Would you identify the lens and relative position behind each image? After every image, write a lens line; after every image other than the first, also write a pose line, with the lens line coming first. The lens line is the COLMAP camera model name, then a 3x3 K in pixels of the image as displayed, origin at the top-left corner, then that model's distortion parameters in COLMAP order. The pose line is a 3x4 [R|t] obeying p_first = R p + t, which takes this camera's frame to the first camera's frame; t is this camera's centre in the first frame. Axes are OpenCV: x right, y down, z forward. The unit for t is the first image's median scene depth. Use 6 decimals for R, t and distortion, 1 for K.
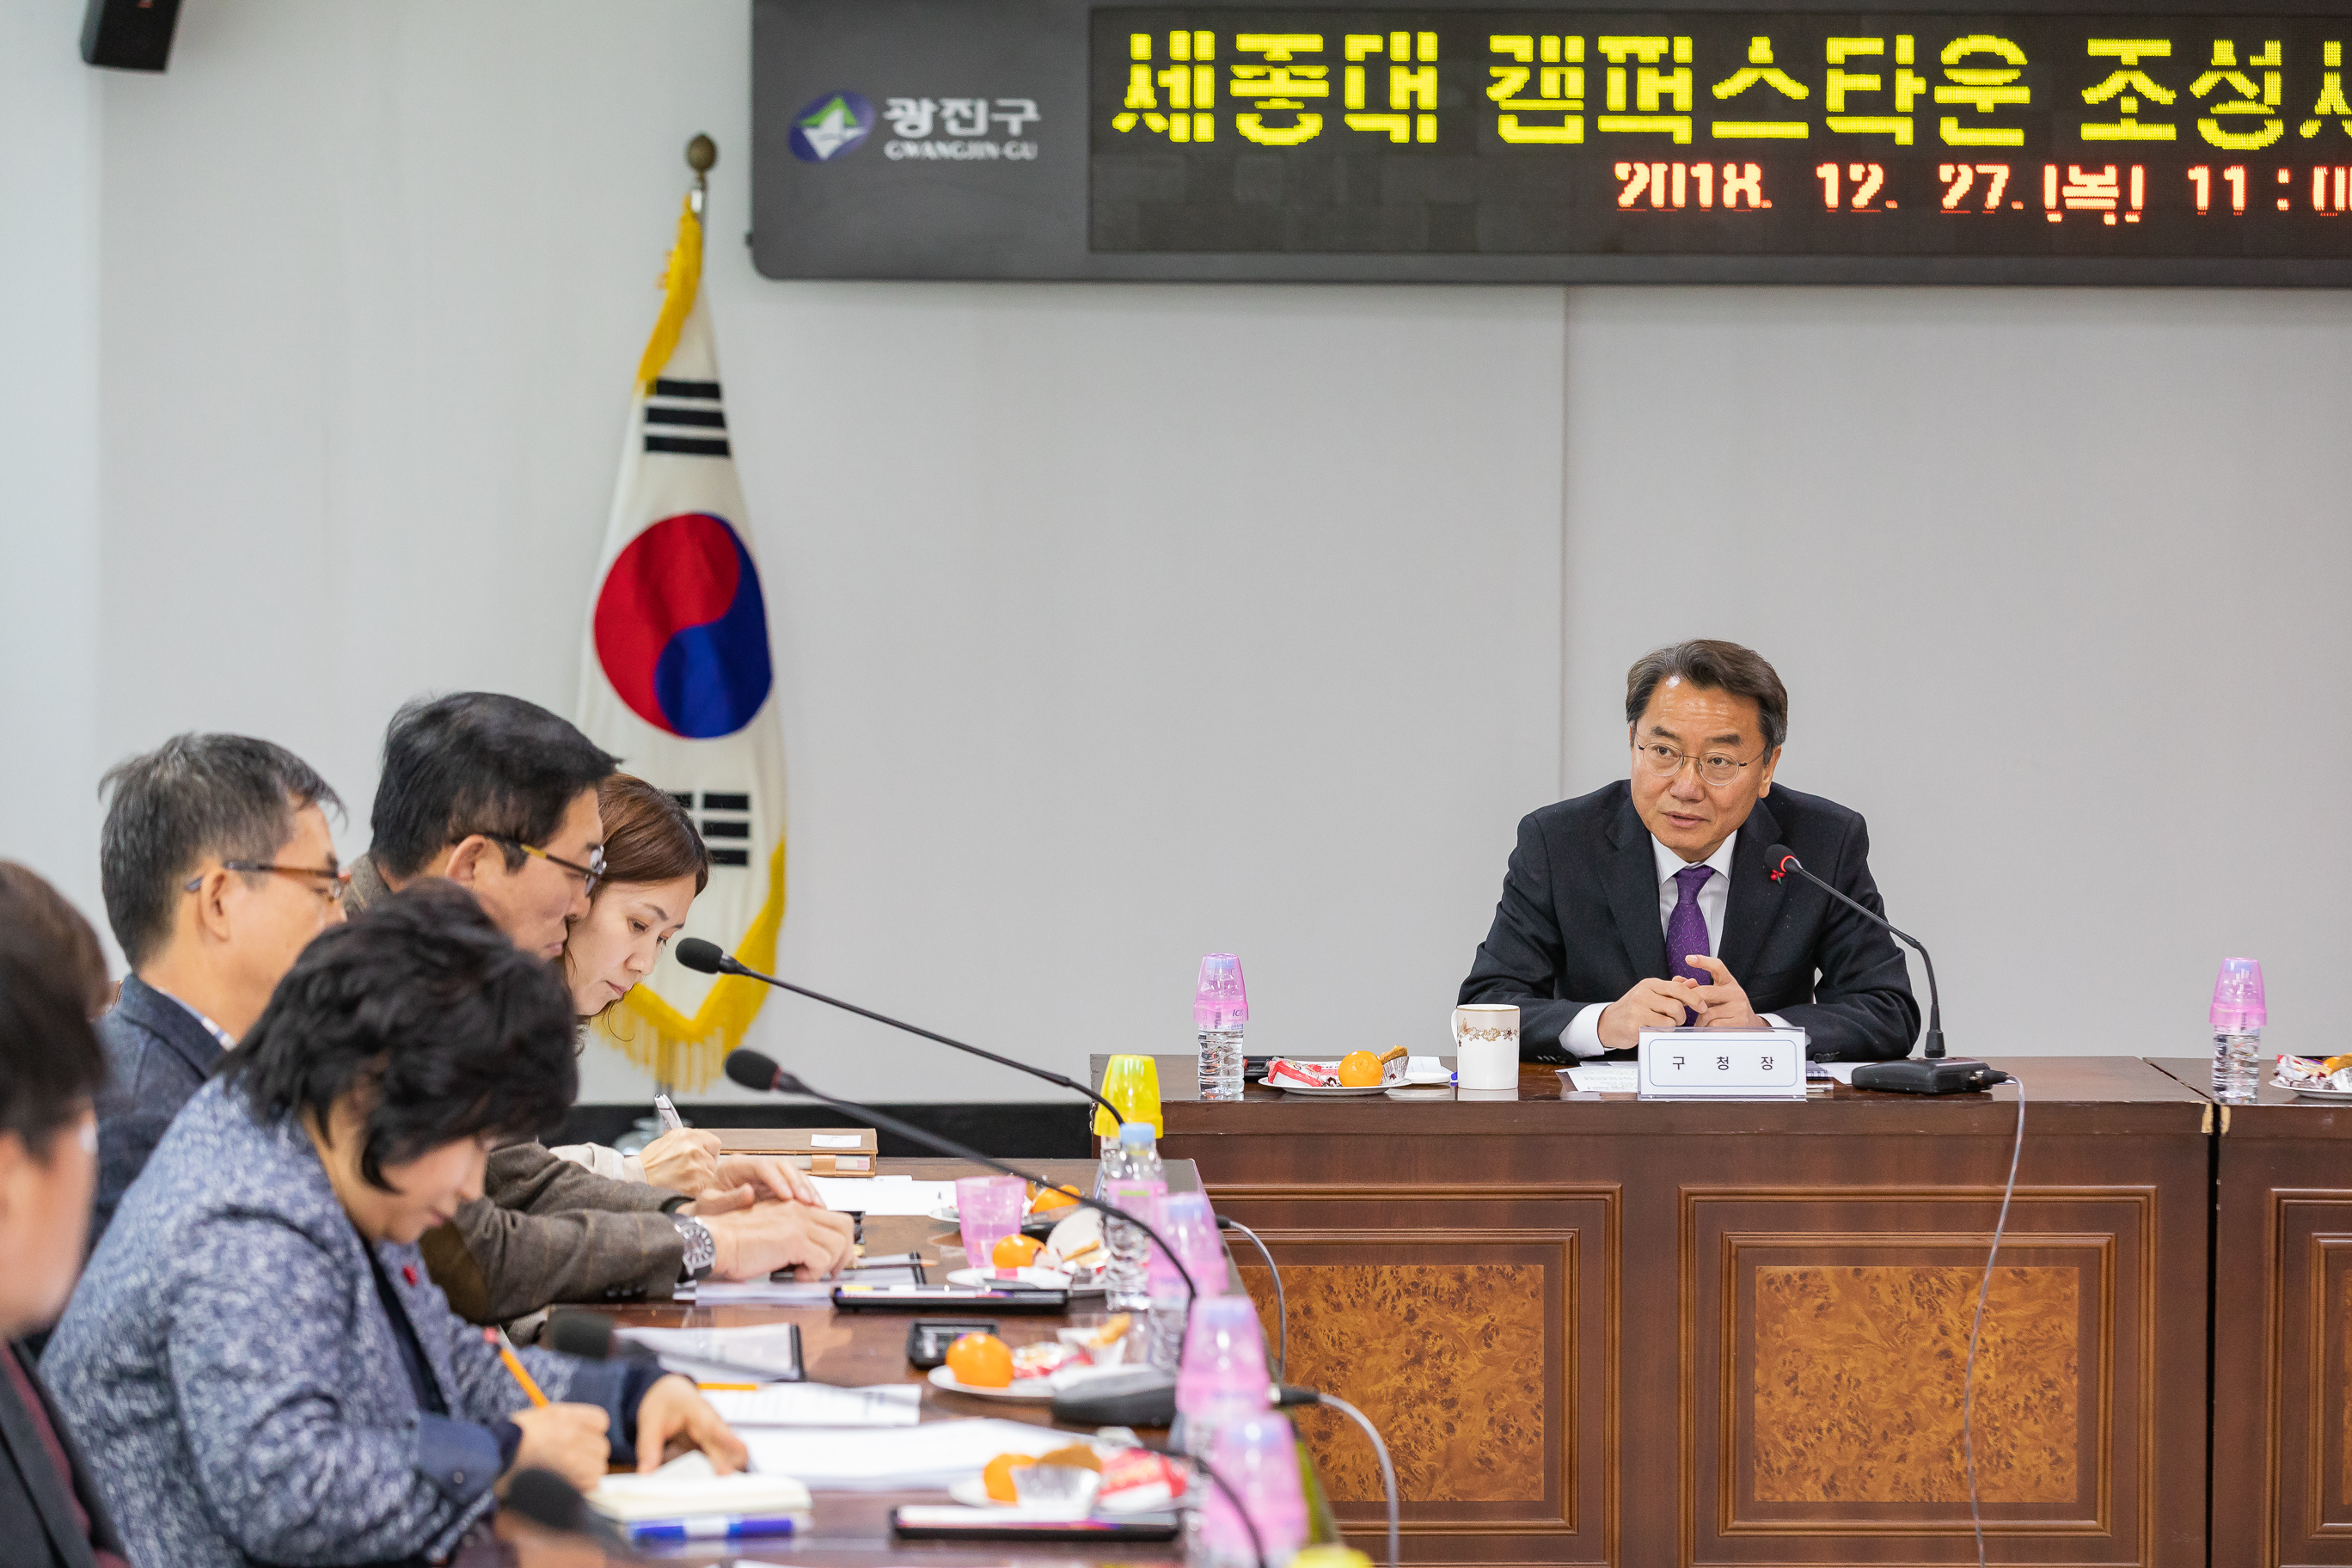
lens RADIAL K [[7481.7, 0, 1176.0], [0, 7481.7, 784.0], [0, 0, 1]] dist [-0.017495, -2.020070]
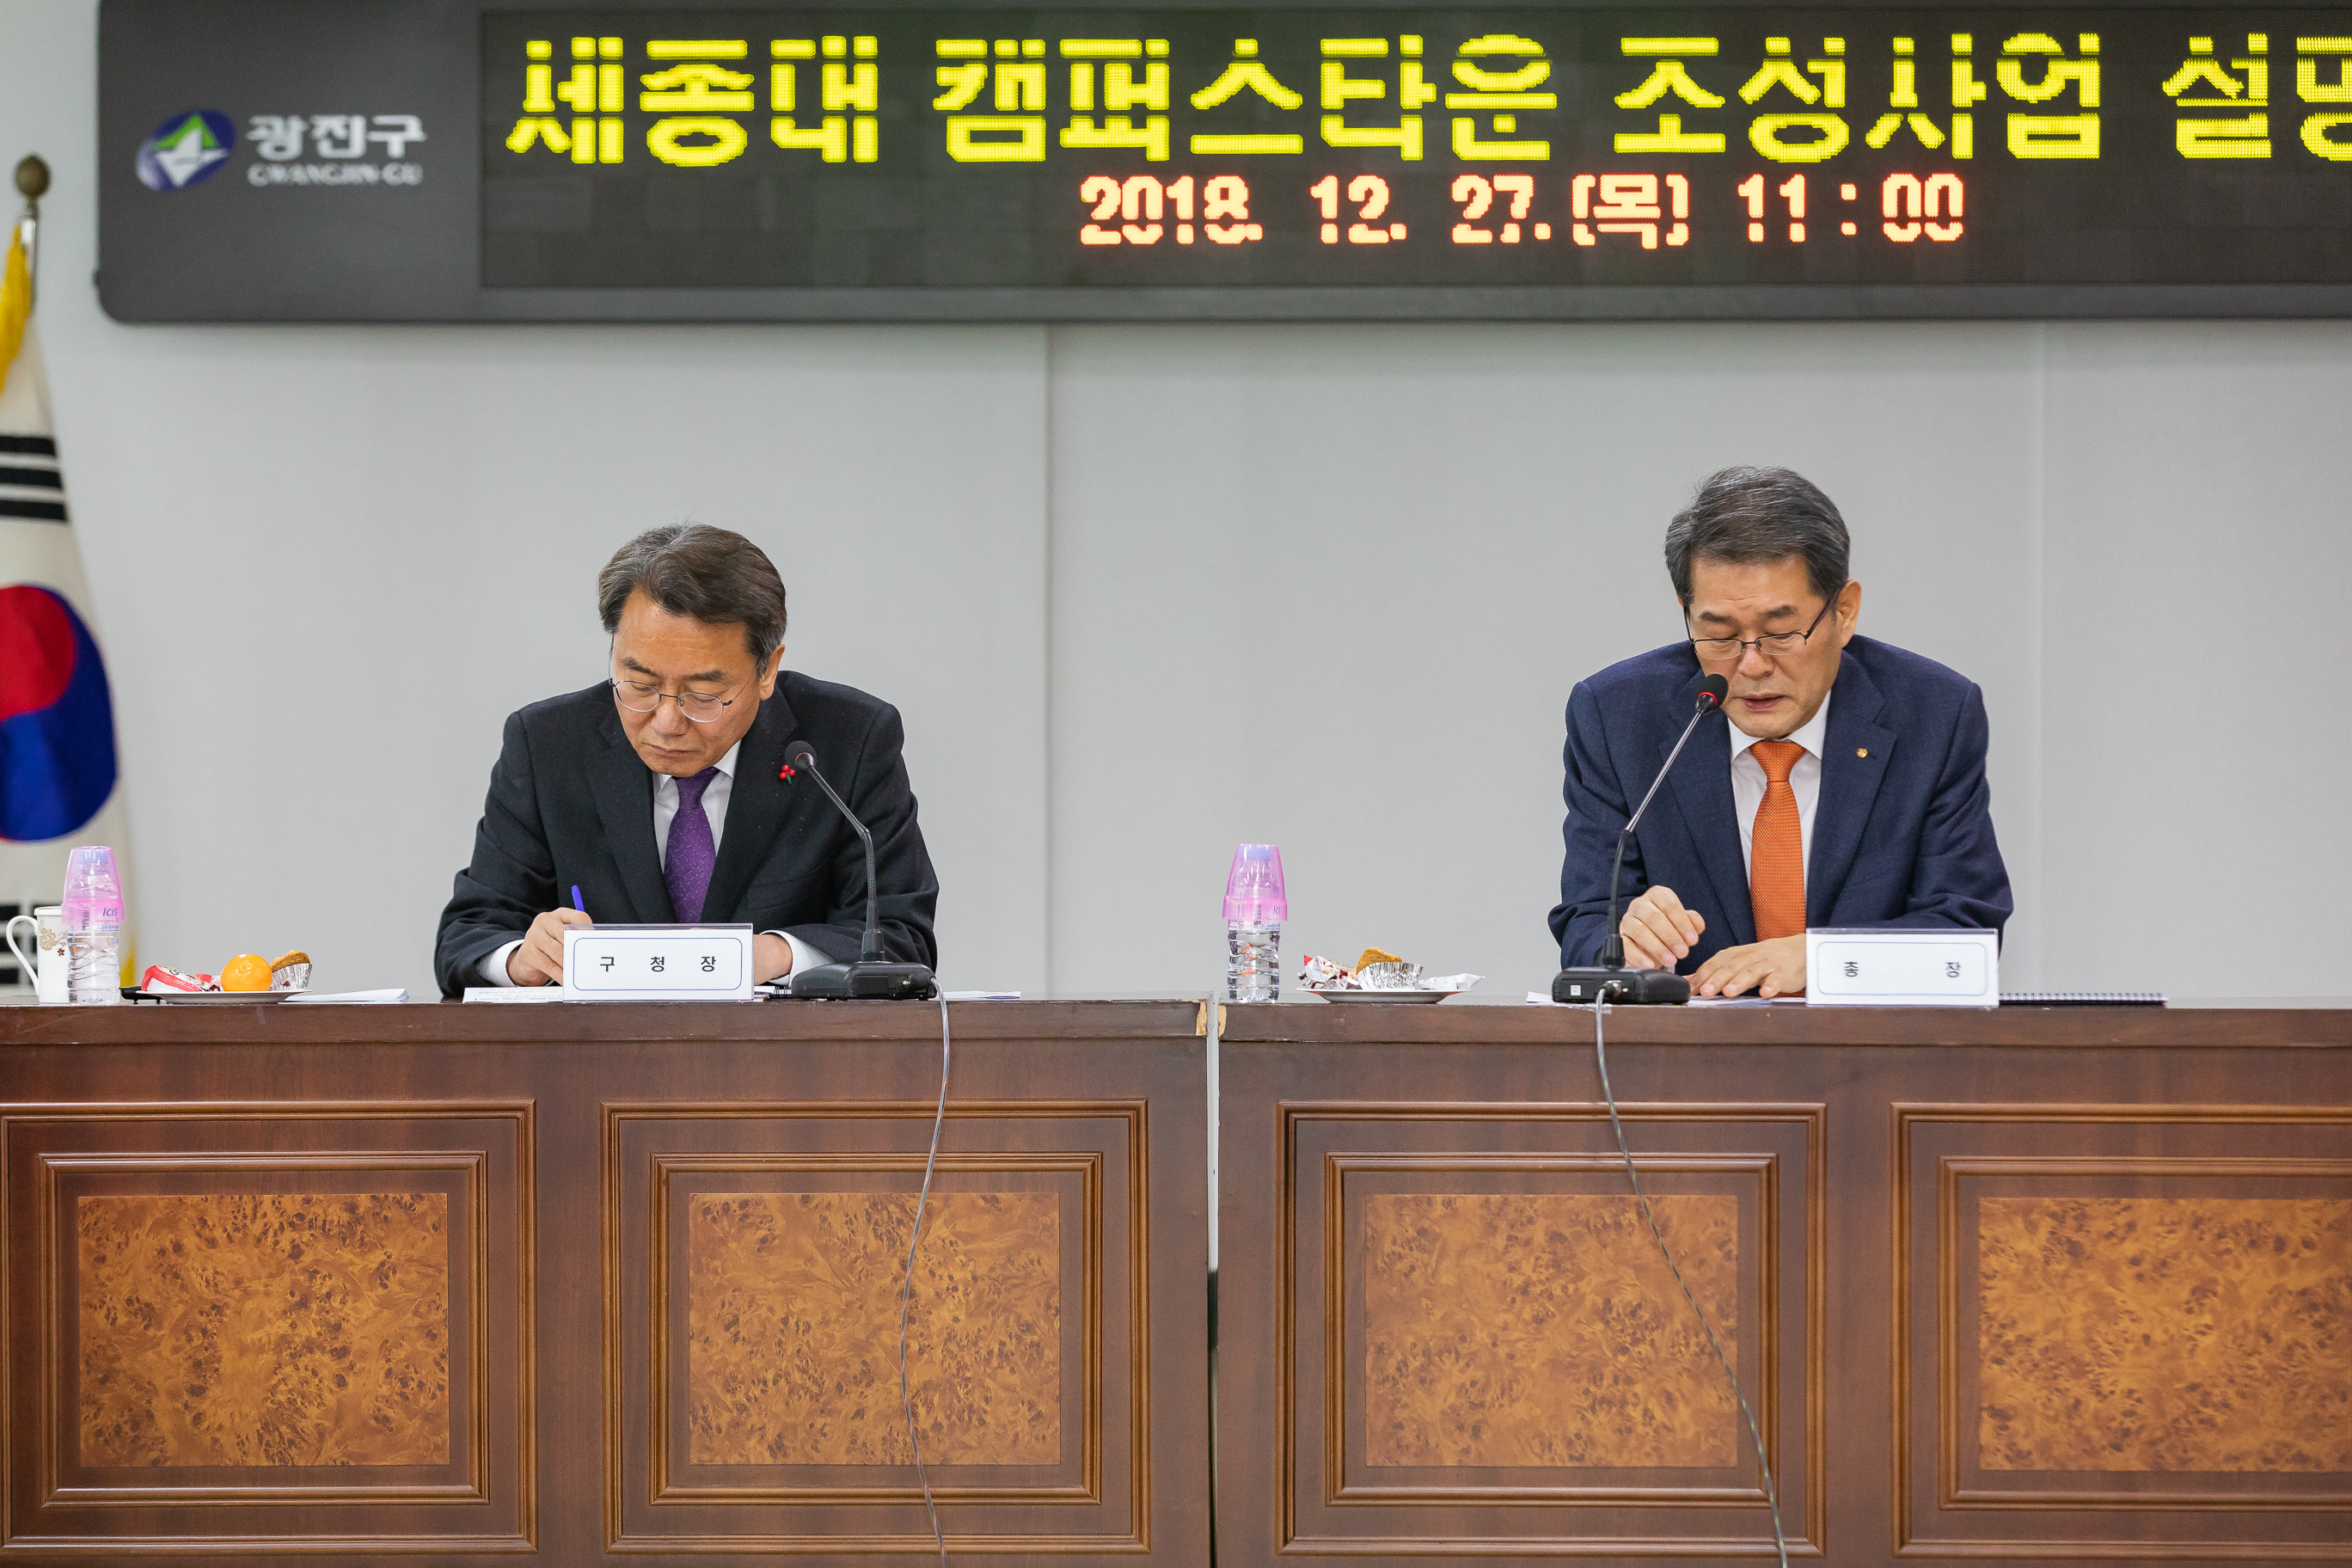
lens RADIAL K [[8611.8, 0, 1176.0], [0, 8611.8, 784.0], [0, 0, 1]] dist [0.014914, -2.283001]
pose [[0.999758, -0.006864, -0.020903, 0.155455], [0.005742, 0.998564, -0.053257, 0.070527], [0.021239, 0.053124, 0.998362, -0.005172]]
